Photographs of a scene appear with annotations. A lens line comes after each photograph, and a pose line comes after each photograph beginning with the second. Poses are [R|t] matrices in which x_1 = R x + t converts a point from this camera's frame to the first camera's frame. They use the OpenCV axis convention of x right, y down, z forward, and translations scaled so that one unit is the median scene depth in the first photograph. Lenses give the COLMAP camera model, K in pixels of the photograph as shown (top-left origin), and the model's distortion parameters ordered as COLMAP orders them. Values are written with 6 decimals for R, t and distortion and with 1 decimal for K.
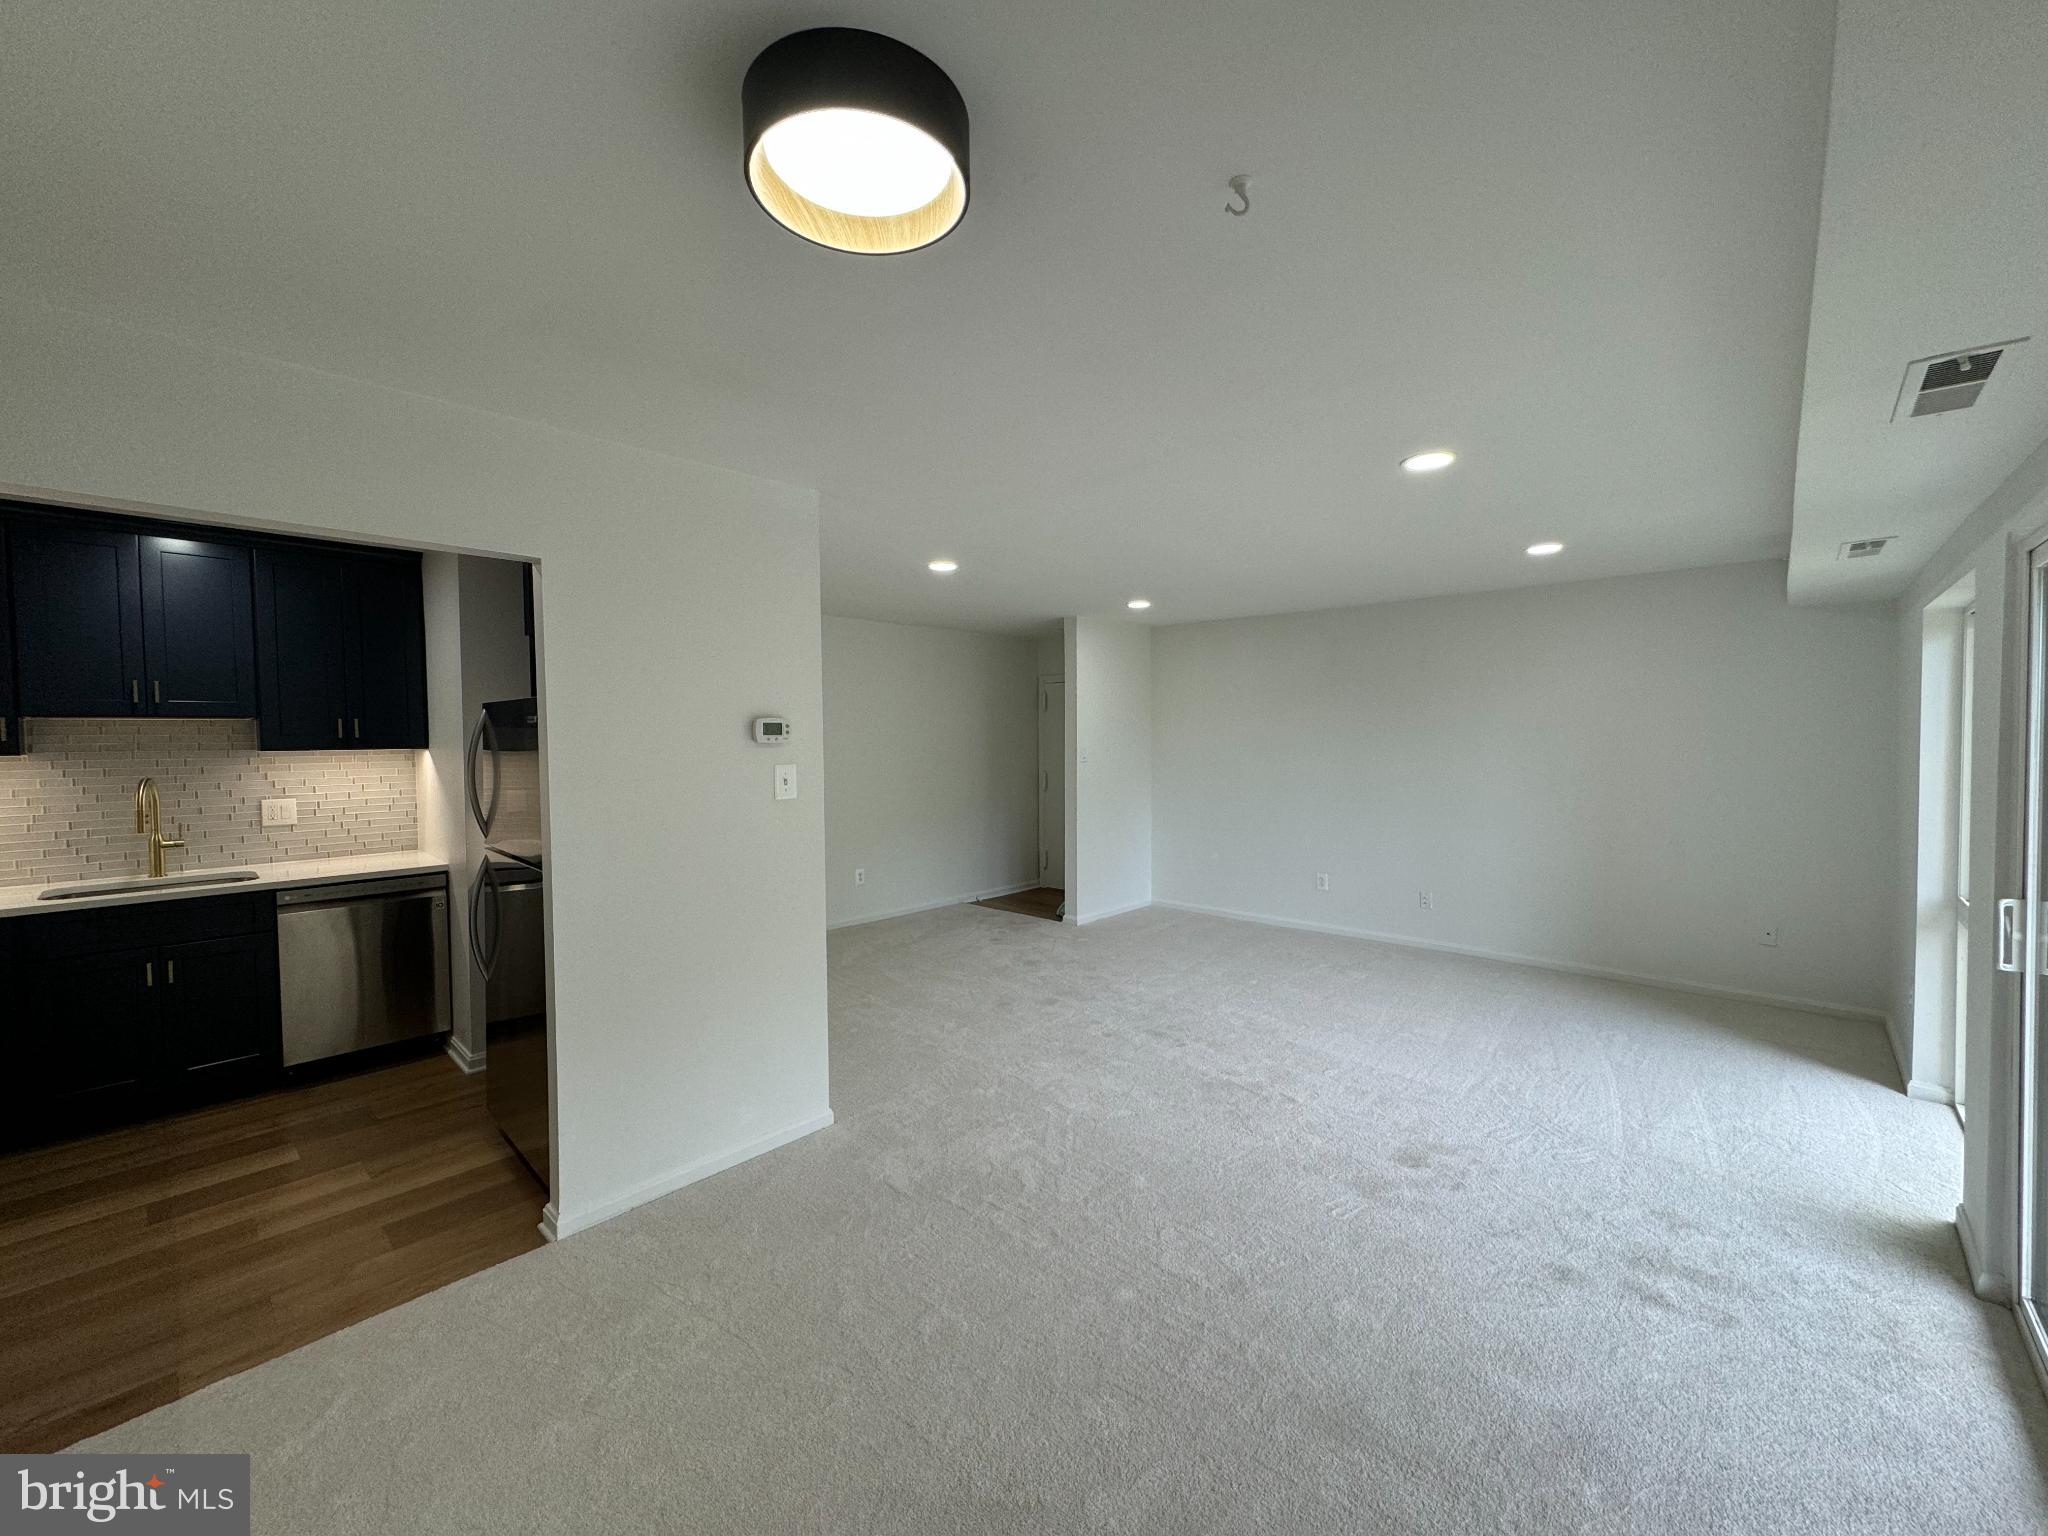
lens RADIAL K [[828.7, 0, 1034.1], [0, 828.7, 761.2], [0, 0, 1]] dist [-0.002334, -0.000259]
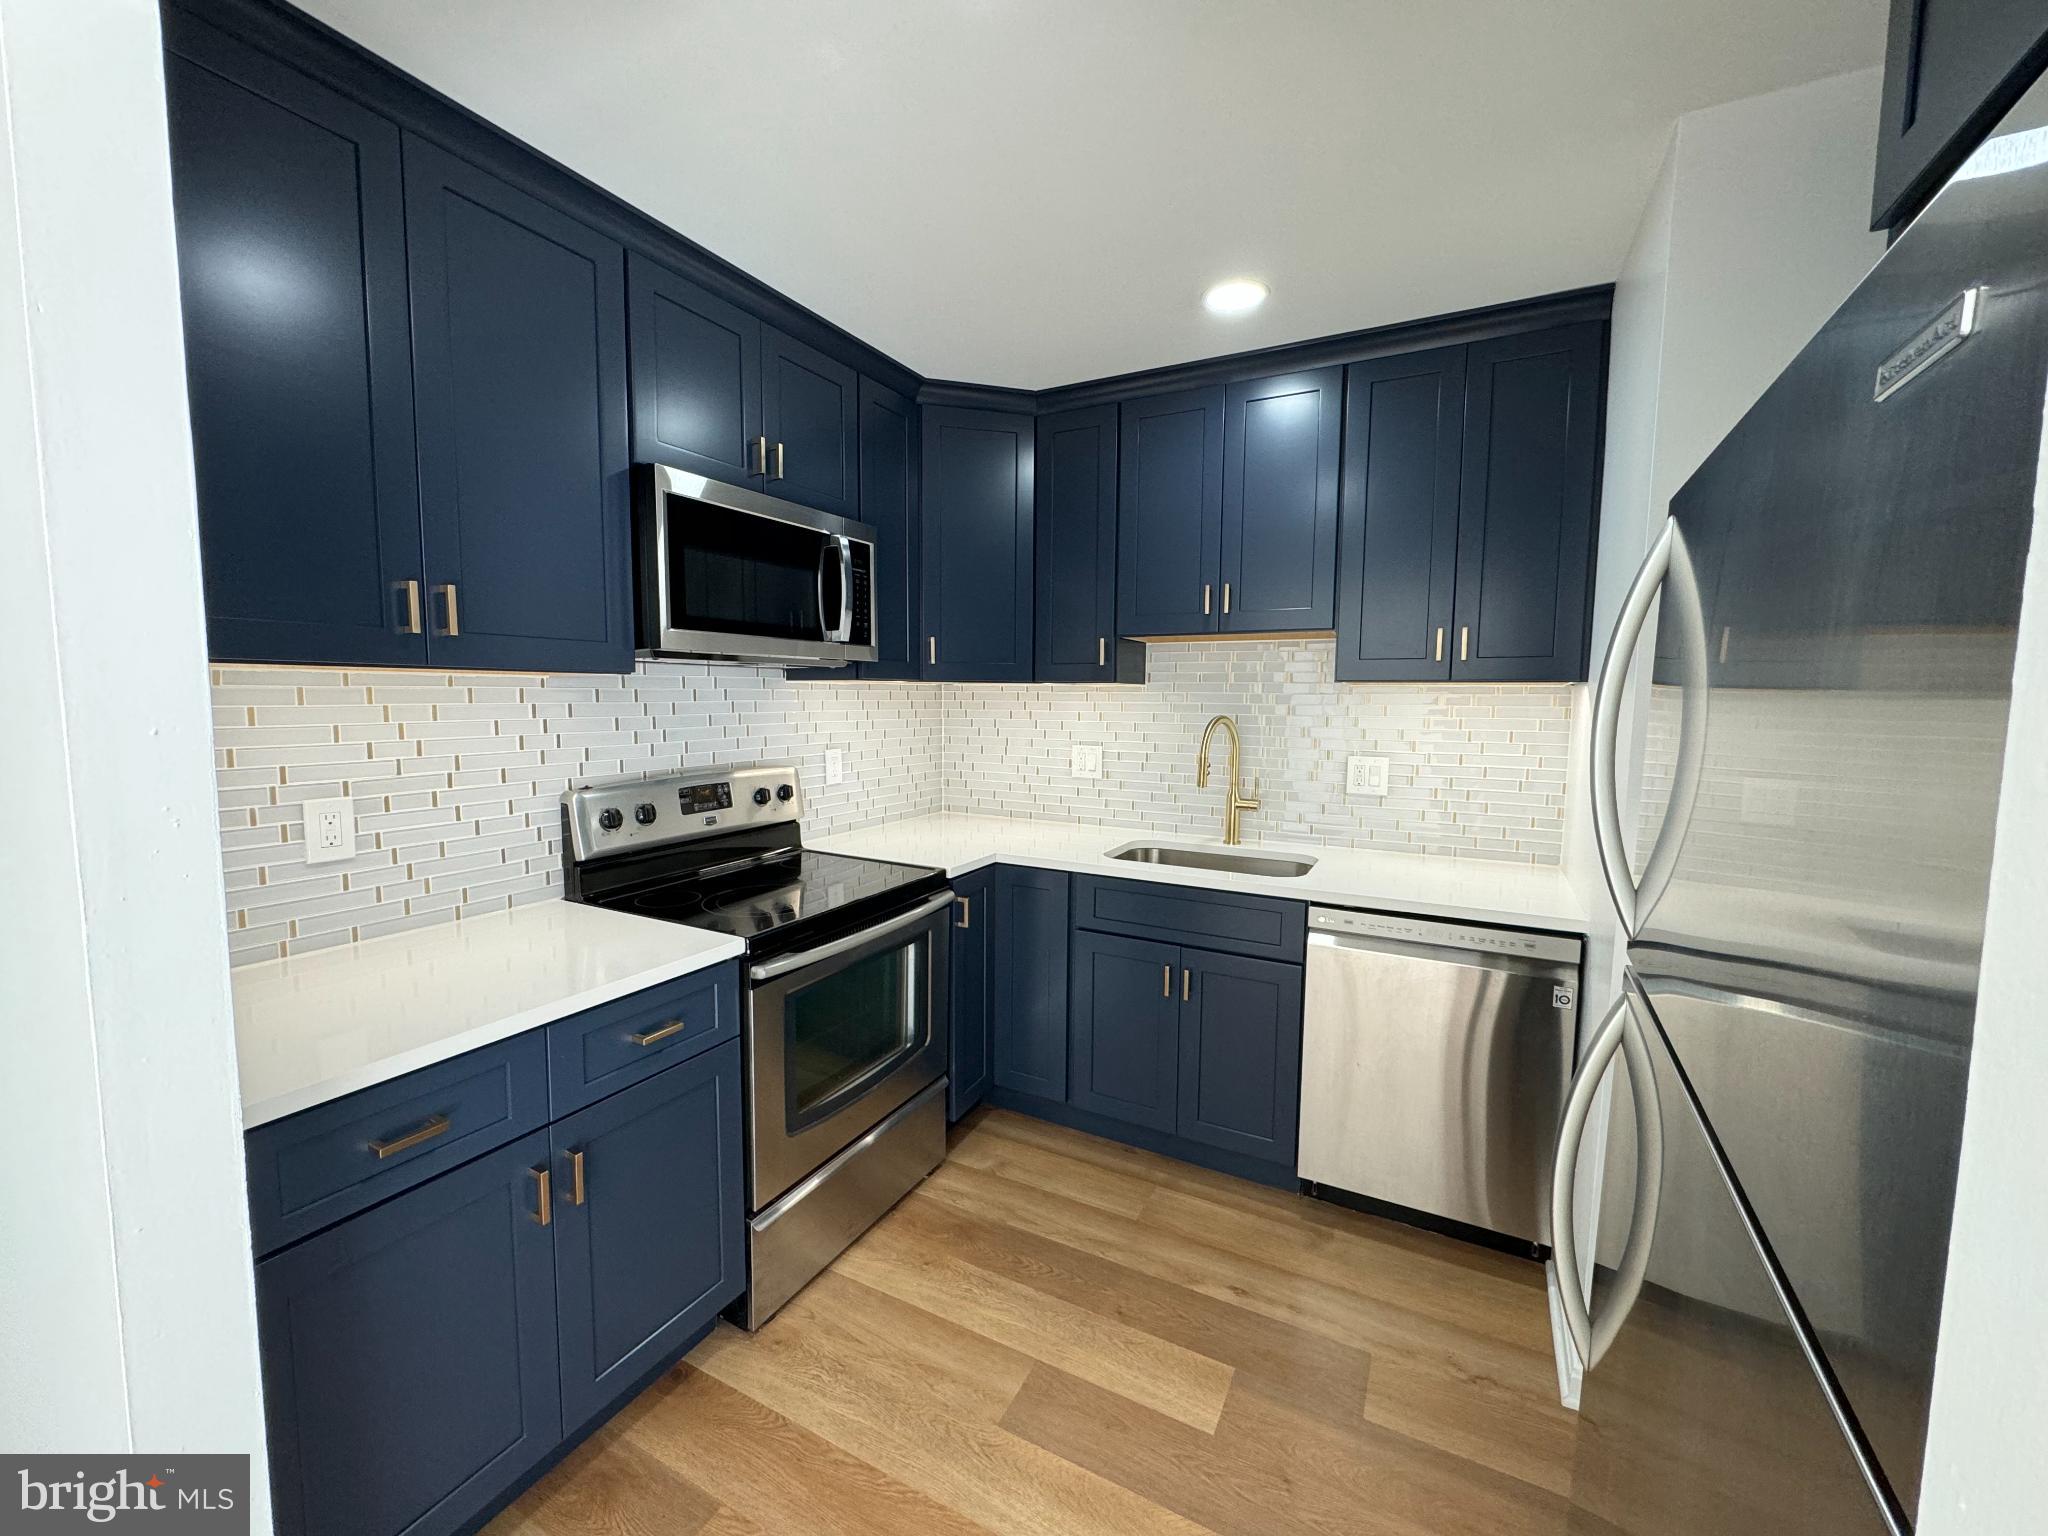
lens RADIAL K [[814.5, 0, 1024.0], [0, 814.5, 768.0], [0, 0, 1]] dist [-0.000703, 0.000077]
pose [[0.255316, 0.095584, -0.962121, -0.358080], [-0.044107, 0.995217, 0.087168, 0.009521], [0.965851, 0.020181, 0.258311, 0.580204]]
